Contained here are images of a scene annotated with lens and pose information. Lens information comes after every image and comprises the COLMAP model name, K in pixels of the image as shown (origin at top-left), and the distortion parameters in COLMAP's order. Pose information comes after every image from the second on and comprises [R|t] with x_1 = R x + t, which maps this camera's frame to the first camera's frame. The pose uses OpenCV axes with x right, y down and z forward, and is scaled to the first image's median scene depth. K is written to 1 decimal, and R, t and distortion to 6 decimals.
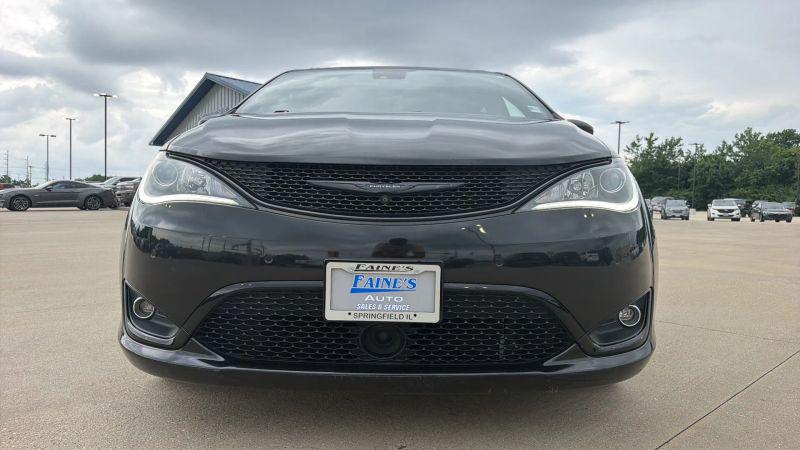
lens RADIAL K [[576.1, 0, 388.3], [0, 576.1, 229.0], [0, 0, 1]] dist [0.072667, -0.066696]
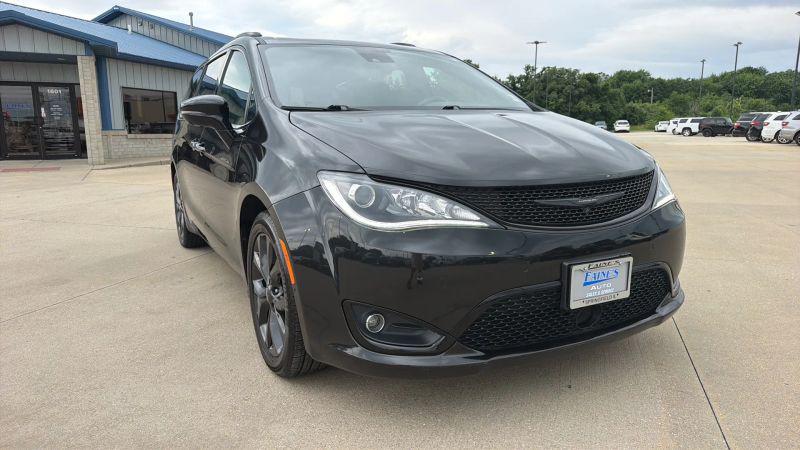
lens RADIAL K [[576.1, 0, 388.3], [0, 576.1, 229.0], [0, 0, 1]] dist [0.072667, -0.066696]
pose [[0.879544, -0.114098, 0.461935, -0.989355], [0.050461, 0.987716, 0.147887, -0.222123], [-0.473134, -0.106764, 0.874497, 0.062093]]
